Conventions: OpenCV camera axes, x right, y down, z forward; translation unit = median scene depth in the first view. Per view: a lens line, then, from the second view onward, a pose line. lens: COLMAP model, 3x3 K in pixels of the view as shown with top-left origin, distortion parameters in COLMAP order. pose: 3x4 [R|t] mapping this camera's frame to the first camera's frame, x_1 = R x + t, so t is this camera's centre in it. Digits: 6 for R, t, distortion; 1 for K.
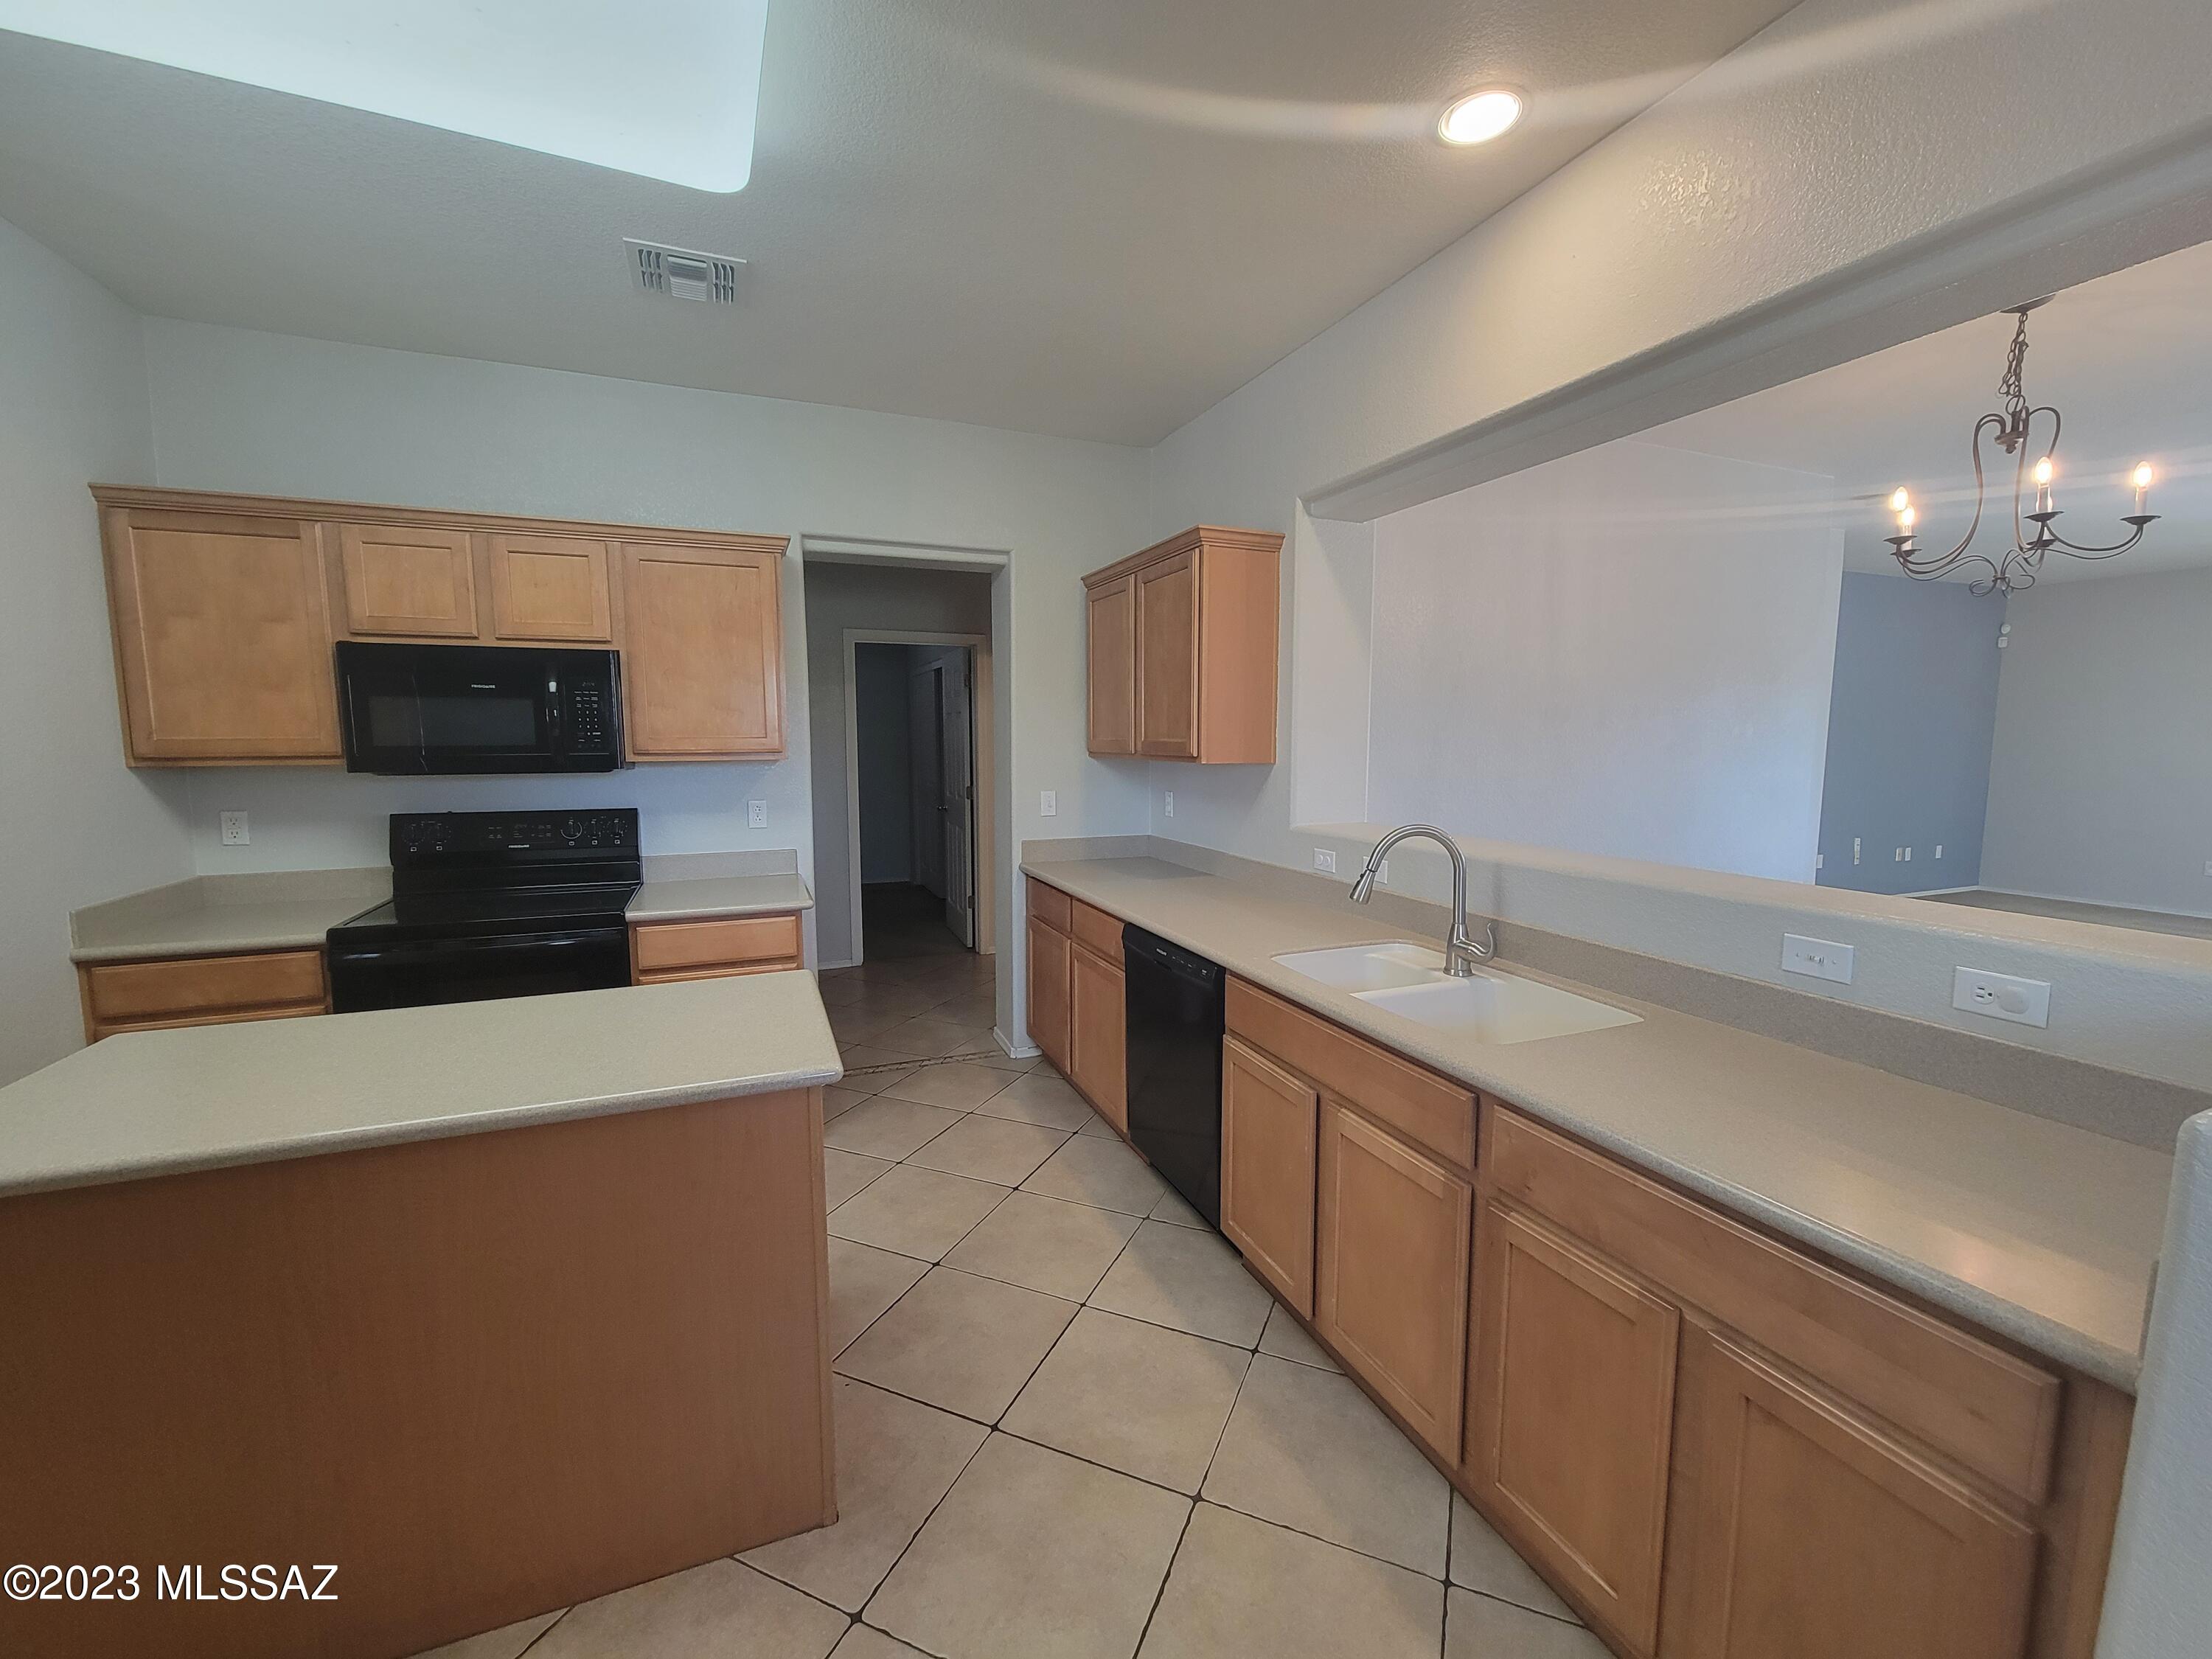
lens RADIAL K [[902.3, 0, 1107.8], [0, 902.3, 838.0], [0, 0, 1]] dist [-0.001109, -0.000168]
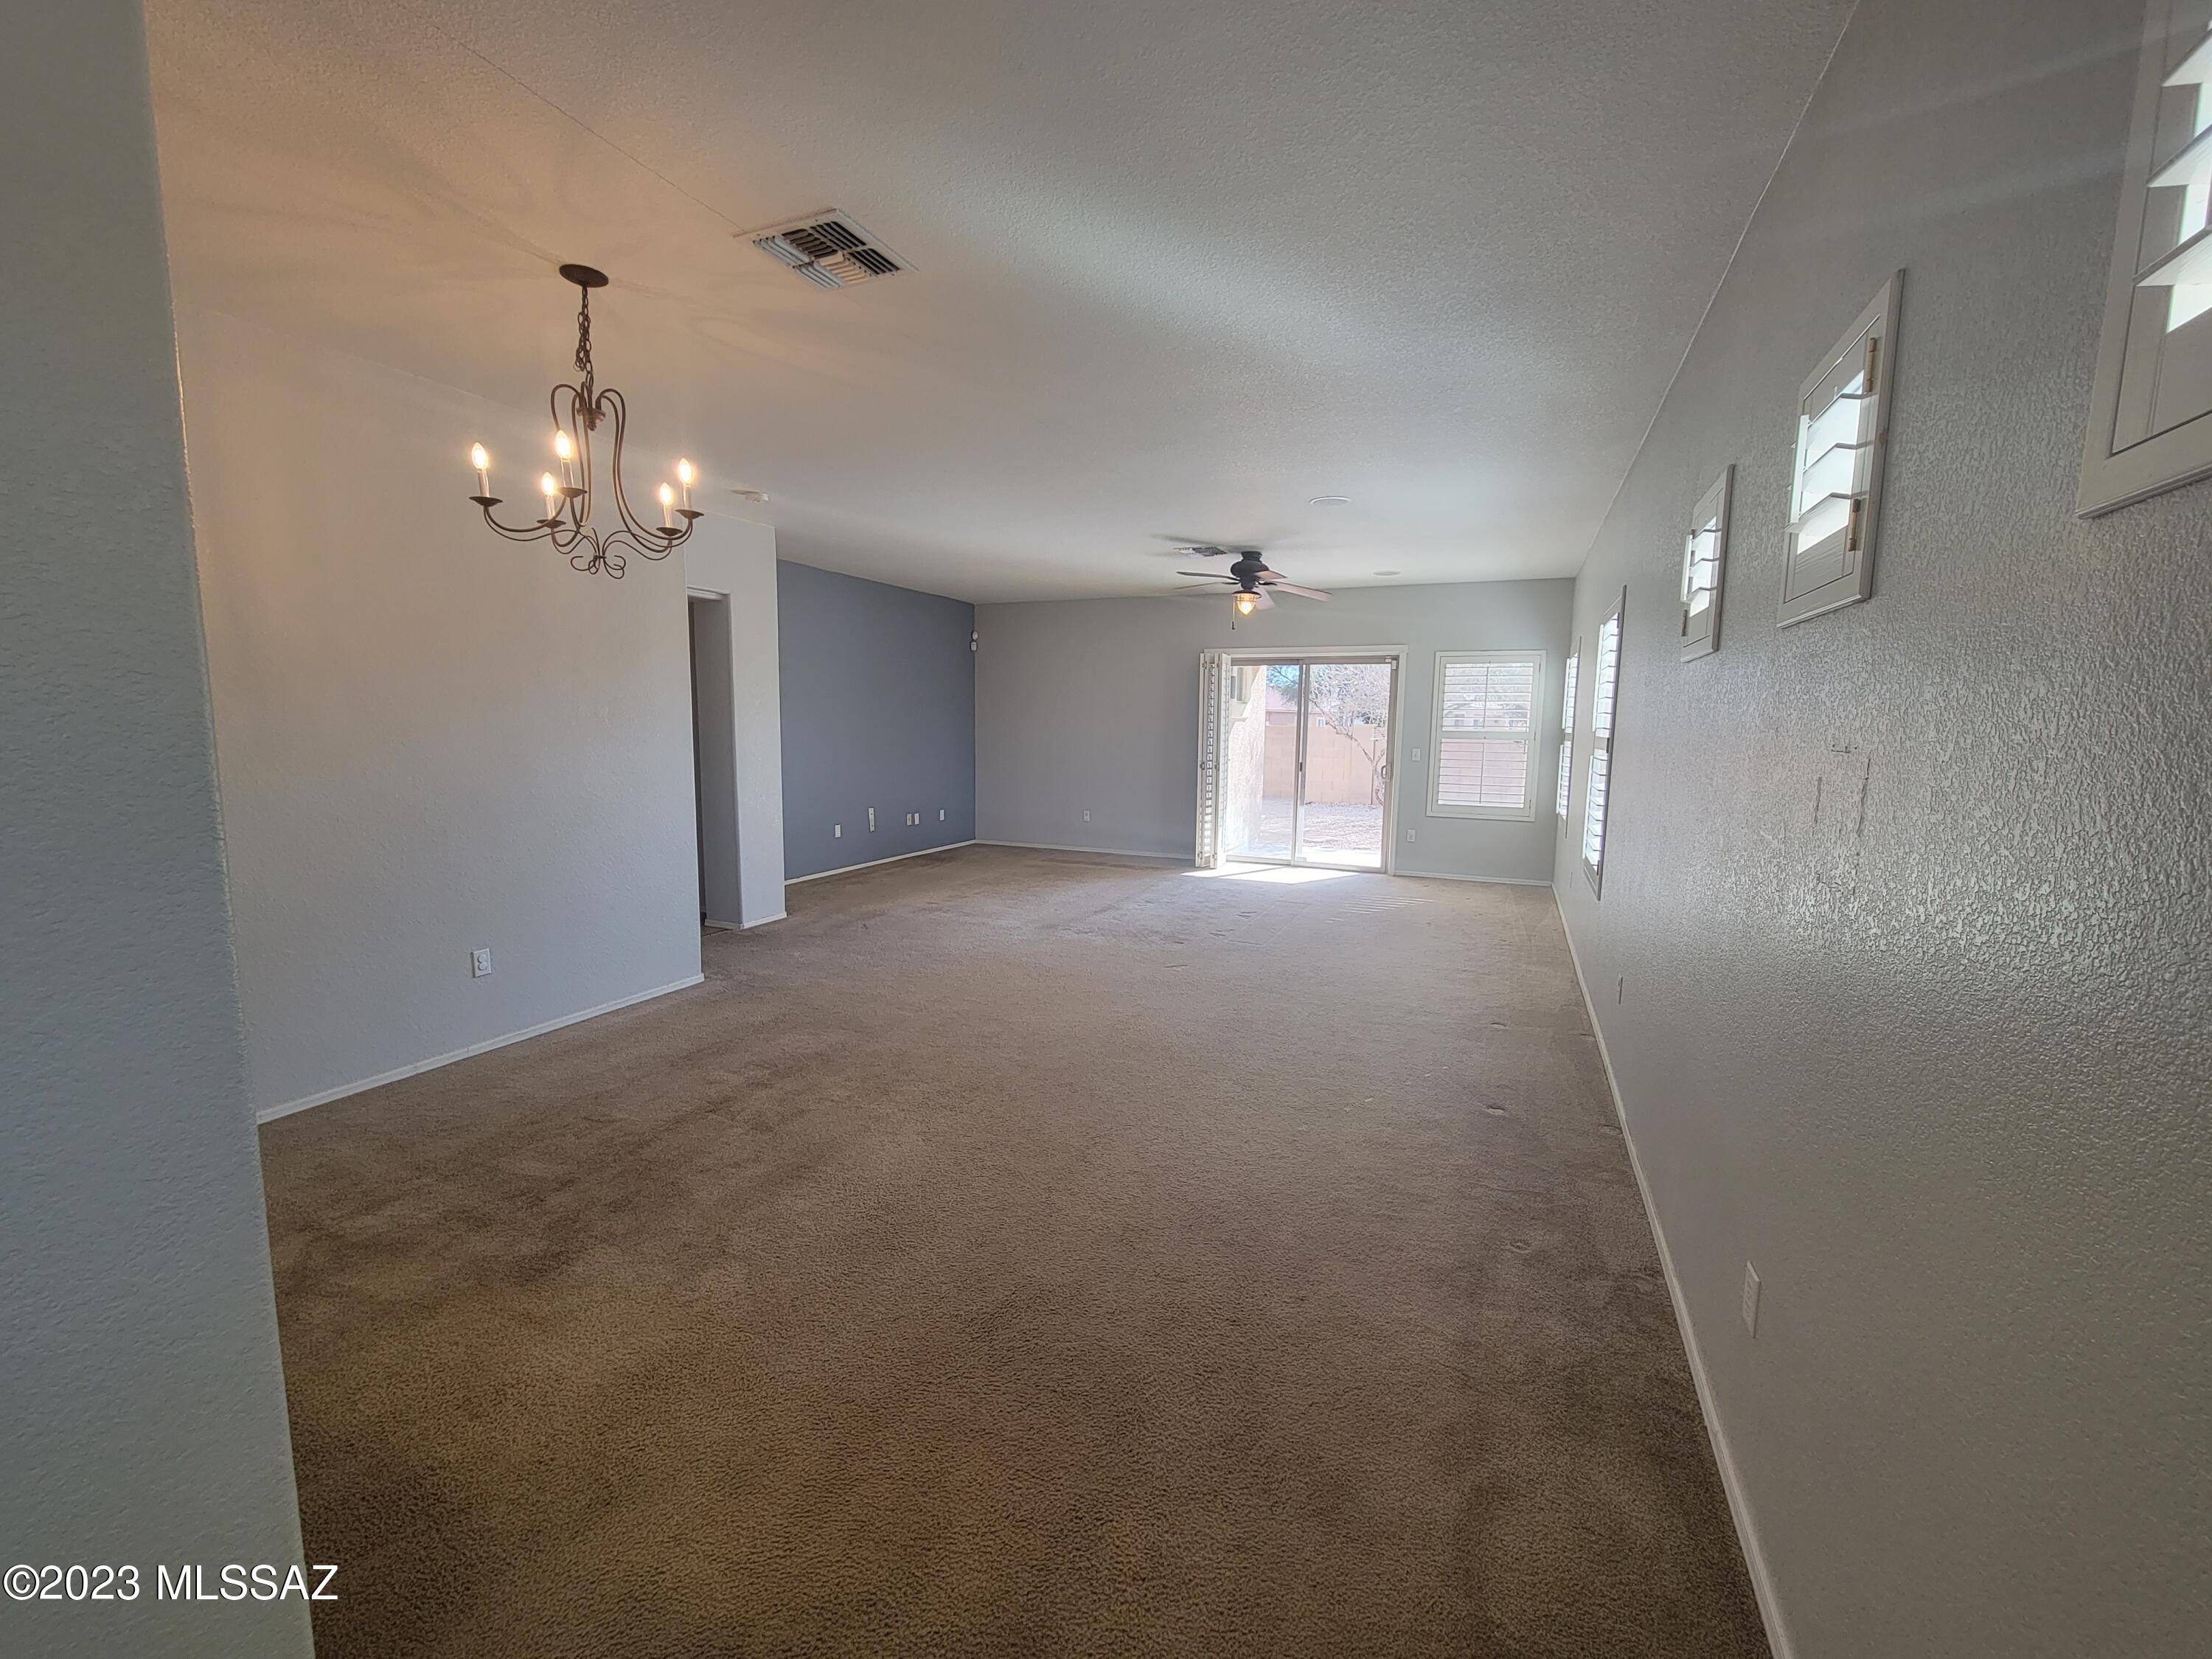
lens RADIAL K [[902.3, 0, 1102.2], [0, 902.3, 828.8], [0, 0, 1]] dist [-0.001109, -0.000168]
pose [[0.720691, -0.070658, 0.689646, 0.697763], [0.062751, 0.997358, 0.036609, 0.008109], [-0.690410, 0.016892, 0.723221, -0.094203]]
